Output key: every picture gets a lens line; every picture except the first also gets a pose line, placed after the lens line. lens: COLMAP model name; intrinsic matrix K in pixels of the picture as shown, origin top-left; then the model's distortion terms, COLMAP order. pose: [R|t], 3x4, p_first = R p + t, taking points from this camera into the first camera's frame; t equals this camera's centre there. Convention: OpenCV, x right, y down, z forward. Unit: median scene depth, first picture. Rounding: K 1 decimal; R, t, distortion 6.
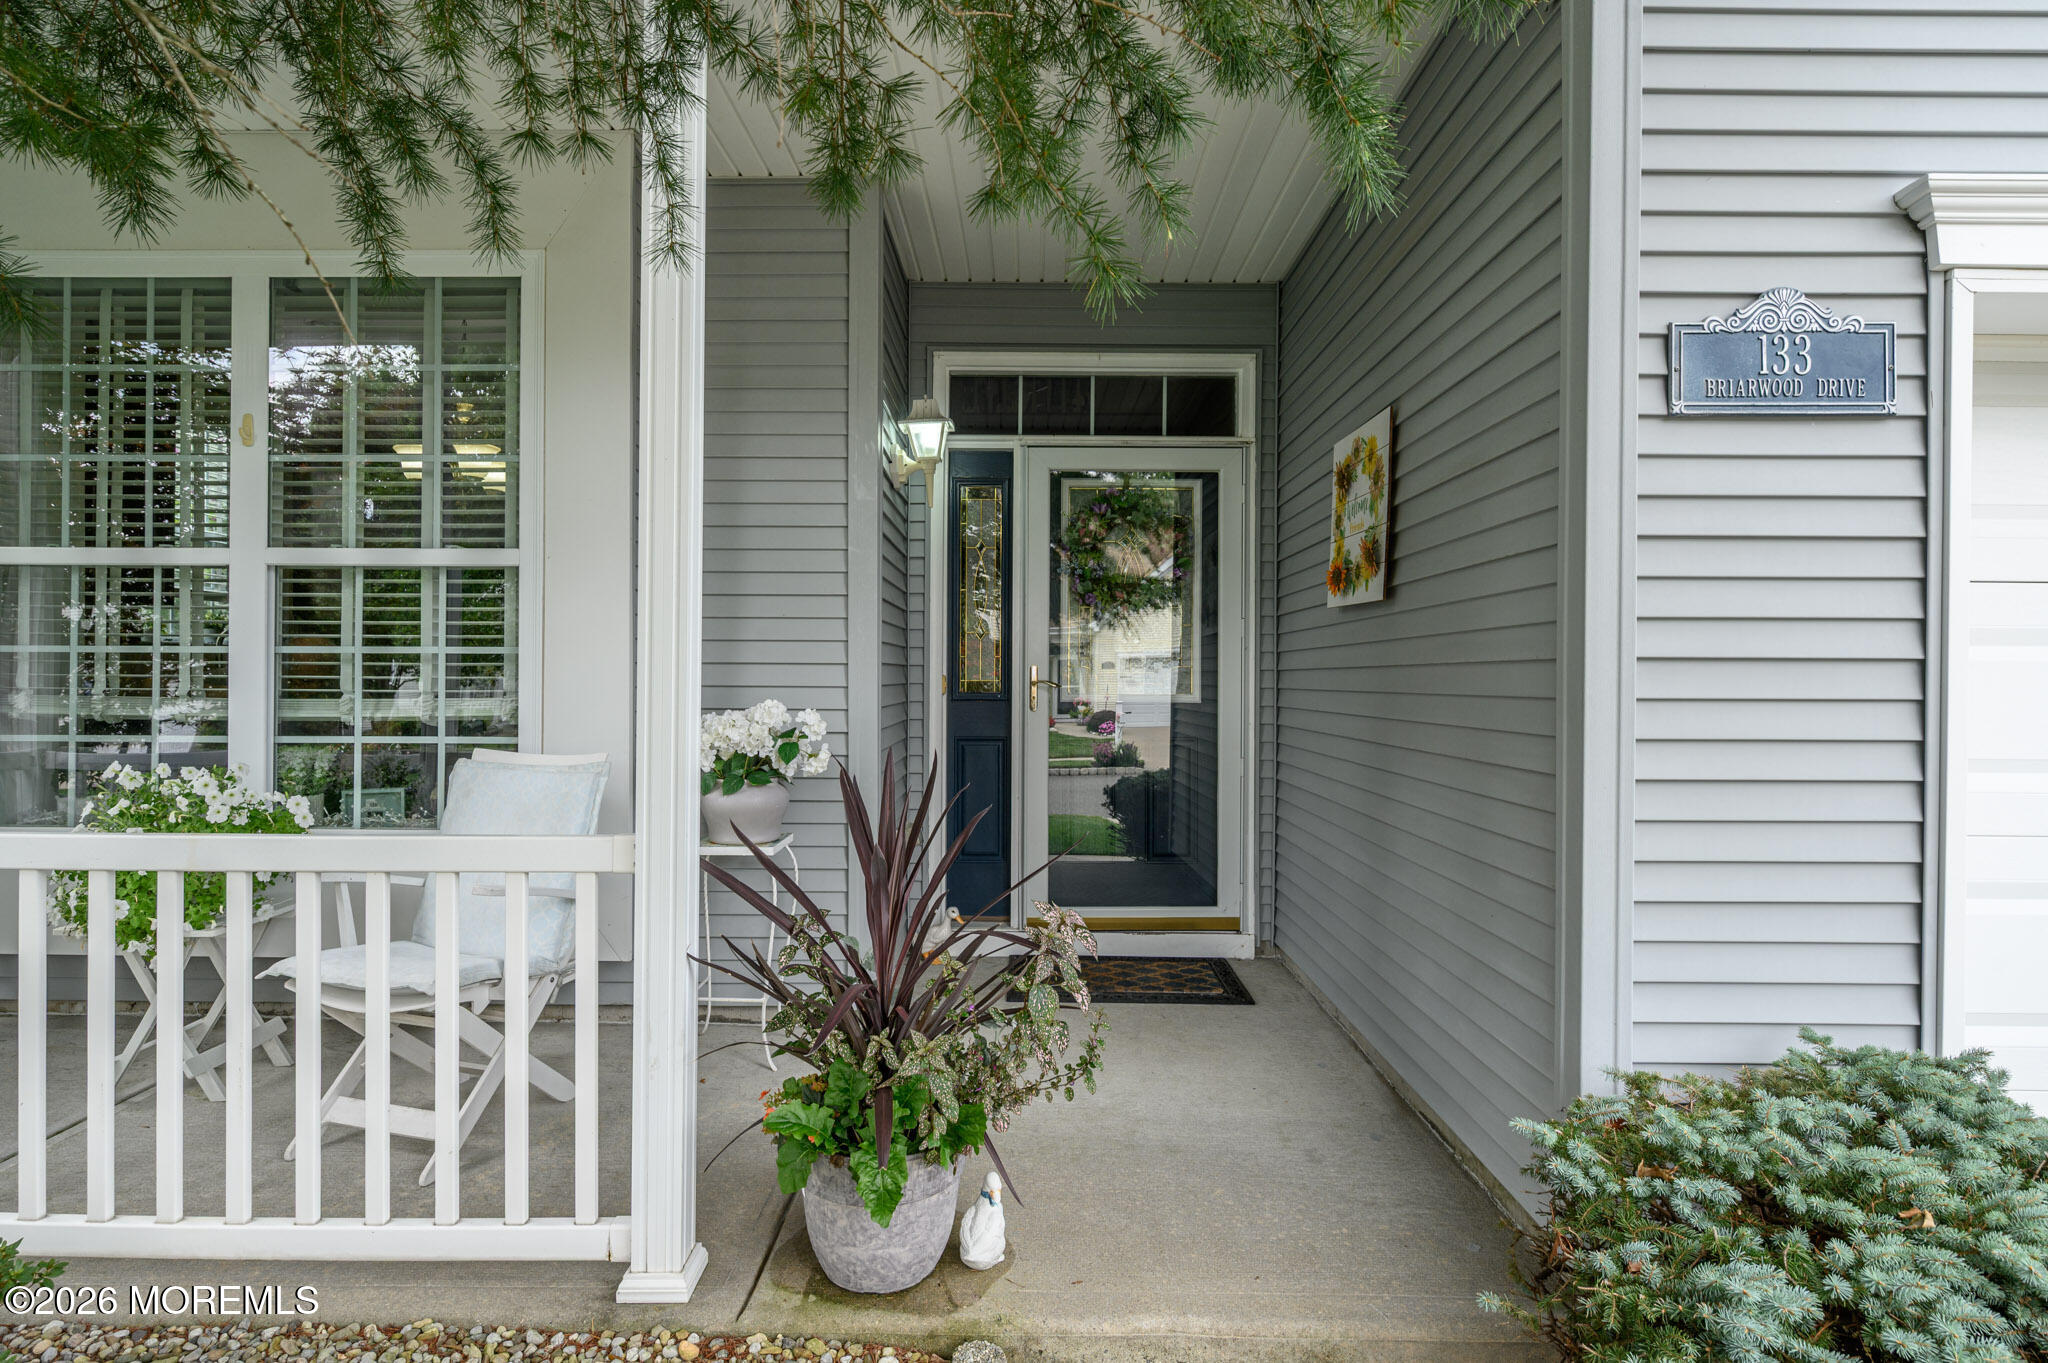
lens RADIAL K [[1026.0, 0, 1029.0], [0, 1026.0, 676.3], [0, 0, 1]] dist [-0.011117, -0.000593]
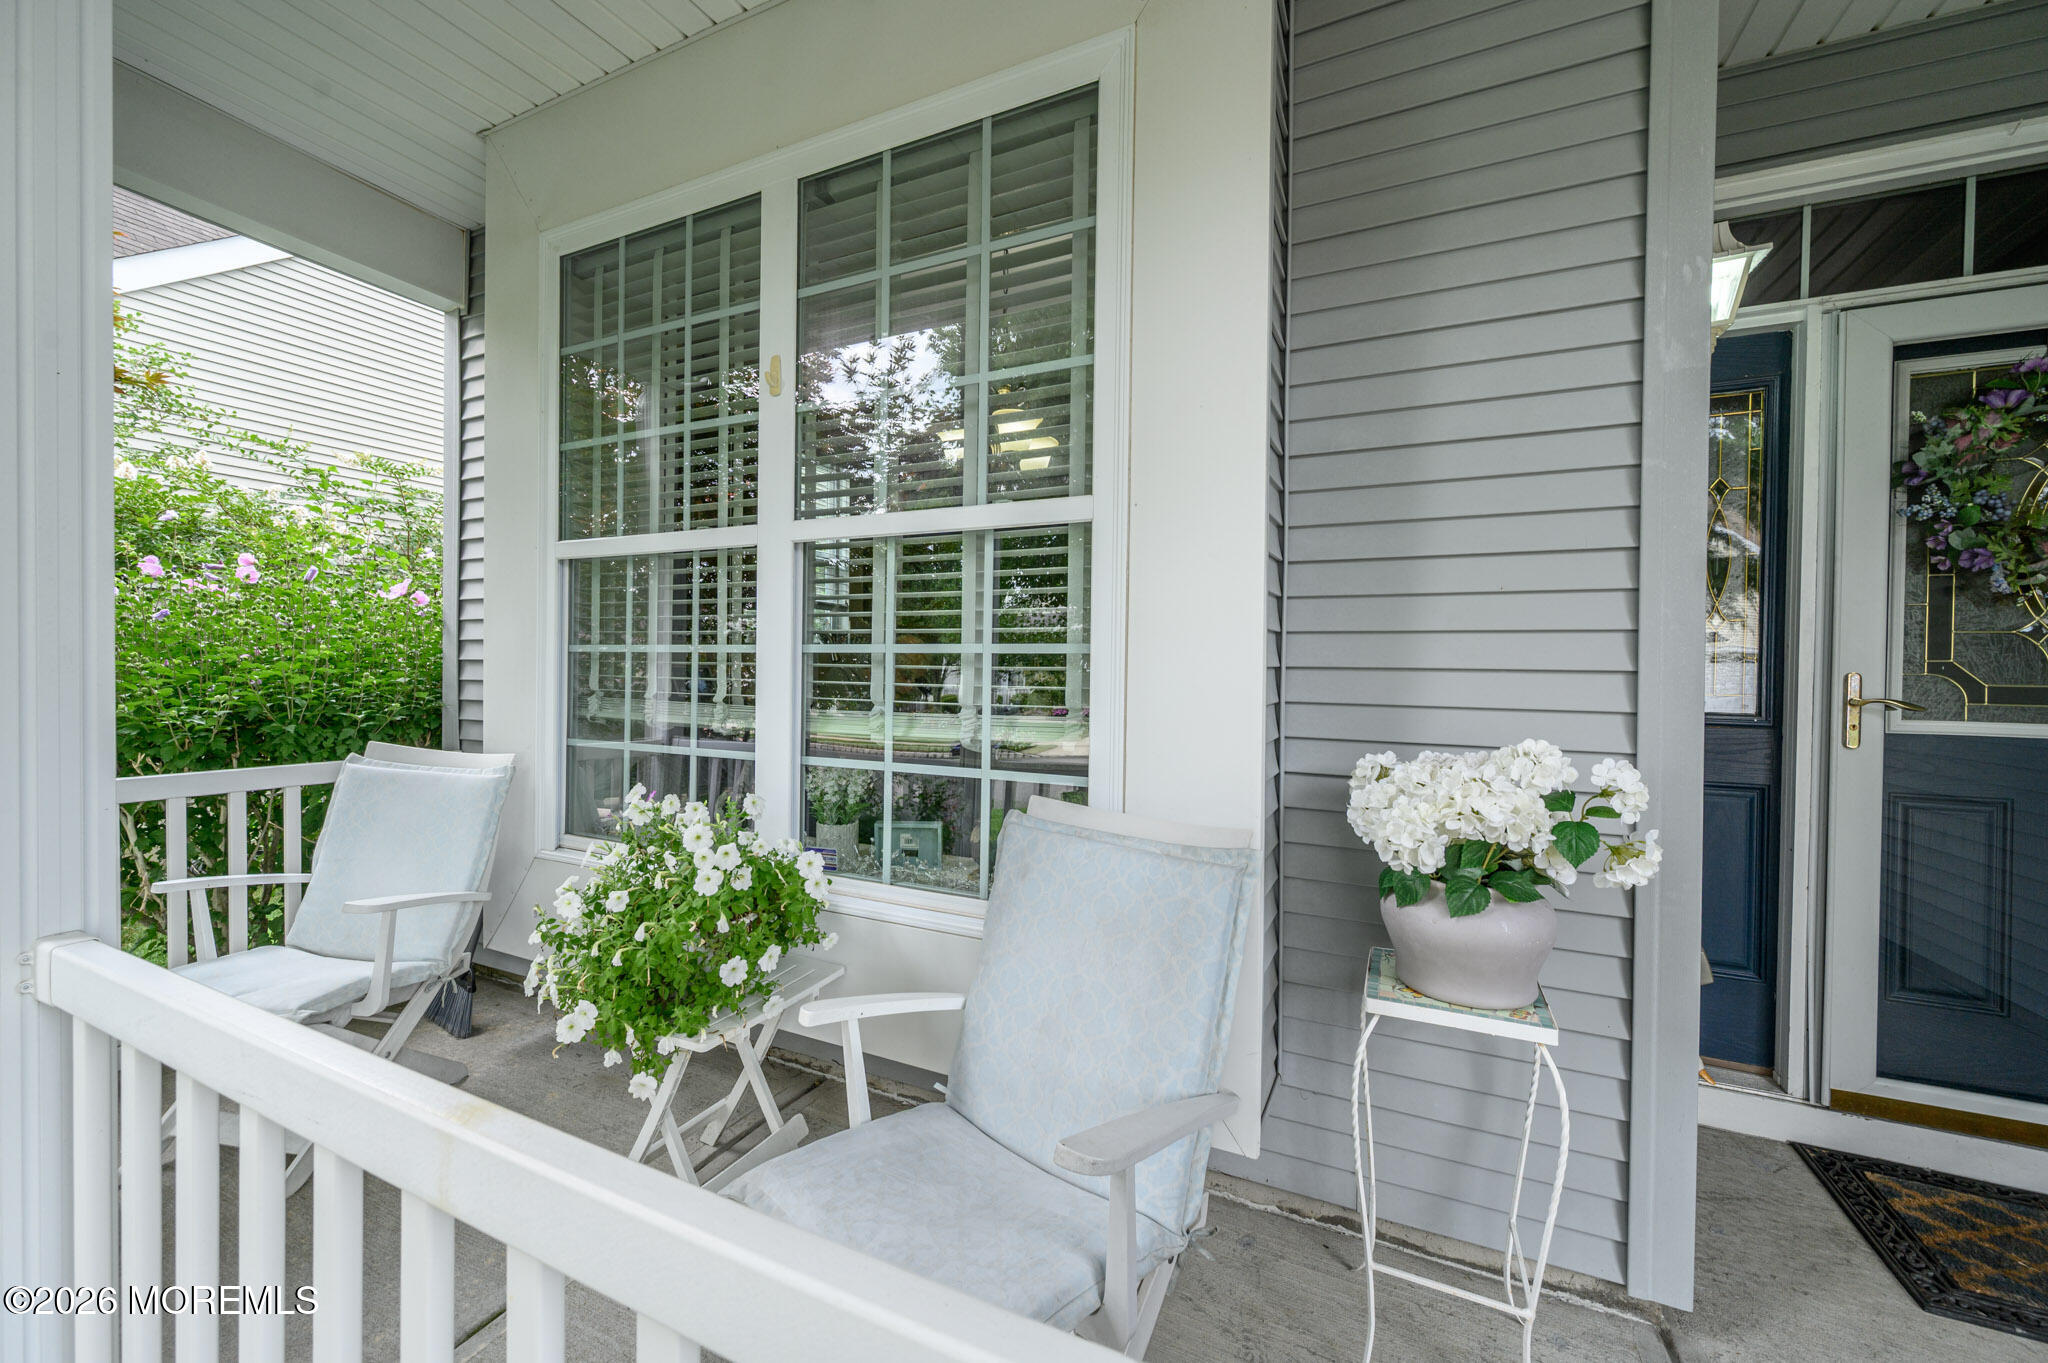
lens RADIAL K [[804.1, 0, 1028.3], [0, 804.1, 677.9], [0, 0, 1]] dist [0.000710, -0.000210]
pose [[0.900347, 0.011667, -0.435016, -0.301587], [-0.008995, 0.999926, 0.008201, -0.009646], [0.435080, -0.003471, 0.900385, 0.502542]]
